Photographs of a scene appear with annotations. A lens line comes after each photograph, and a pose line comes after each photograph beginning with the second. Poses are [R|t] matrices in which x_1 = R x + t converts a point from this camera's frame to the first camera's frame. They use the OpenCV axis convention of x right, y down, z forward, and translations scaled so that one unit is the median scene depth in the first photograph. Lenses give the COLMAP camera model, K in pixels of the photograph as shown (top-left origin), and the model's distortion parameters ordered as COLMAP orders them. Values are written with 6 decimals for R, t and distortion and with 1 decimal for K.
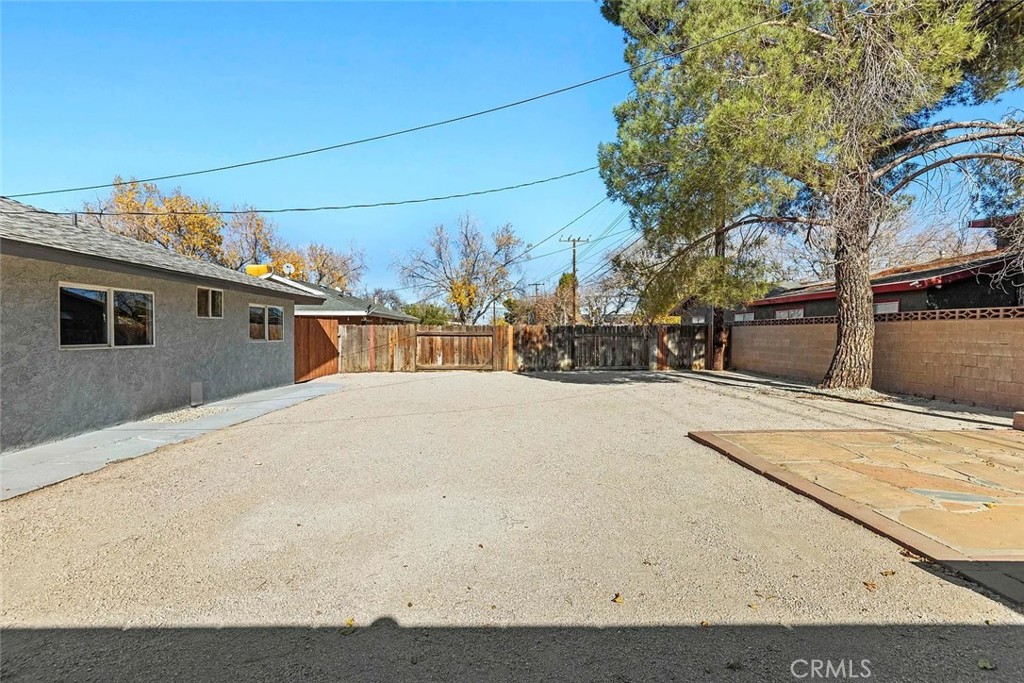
lens RADIAL K [[501.6, 0, 507.0], [0, 501.6, 348.8], [0, 0, 1]] dist [-0.000553, 0.000261]
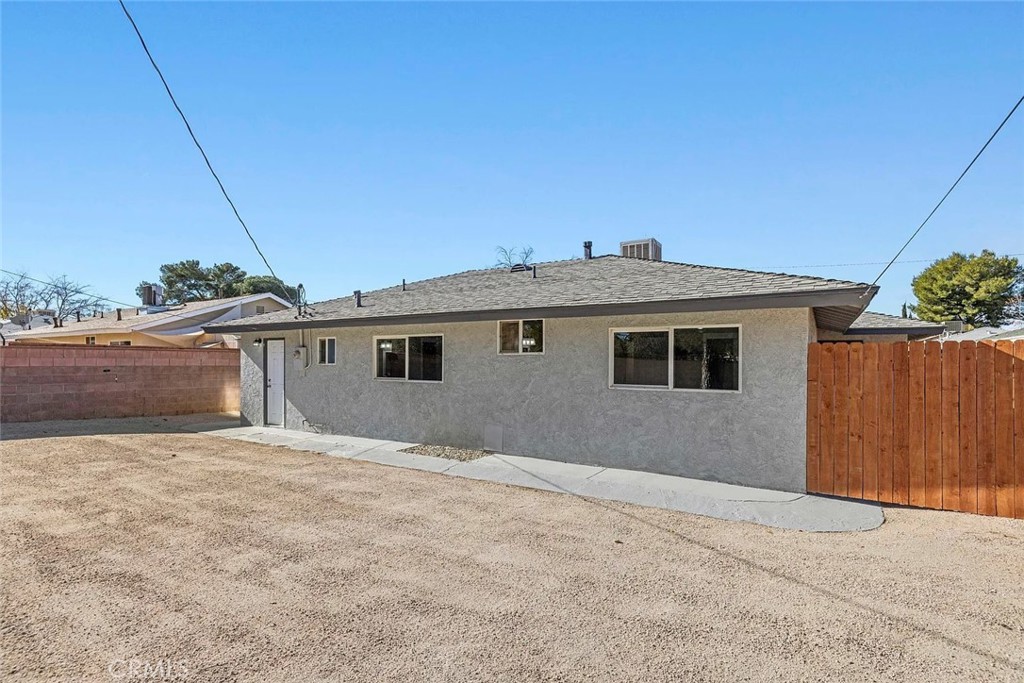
lens RADIAL K [[501.6, 0, 507.0], [0, 501.6, 348.8], [0, 0, 1]] dist [-0.000553, 0.000261]
pose [[-0.545312, -0.033512, -0.837563, 0.124574], [-0.038257, 0.999154, -0.015069, -0.058392], [0.837359, 0.023825, -0.546133, 1.480068]]
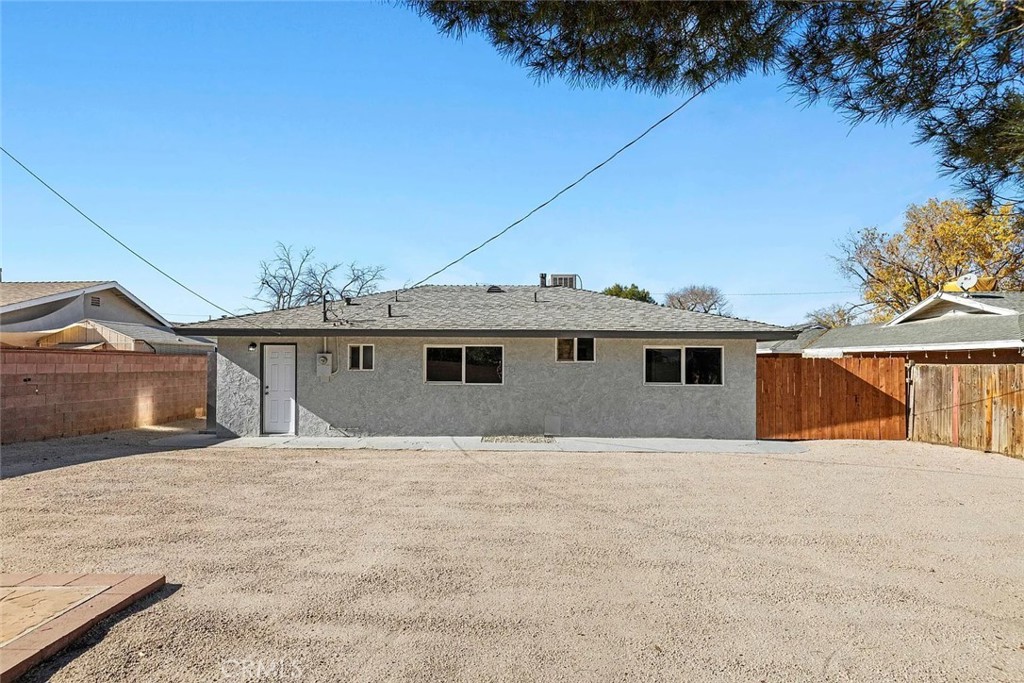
lens RADIAL K [[501.6, 0, 507.0], [0, 501.6, 348.8], [0, 0, 1]] dist [-0.000553, 0.000261]
pose [[-0.024565, -0.041723, -0.998827, 0.571930], [-0.038748, 0.998418, -0.040753, -0.040493], [0.998947, 0.037701, -0.026143, 0.898621]]
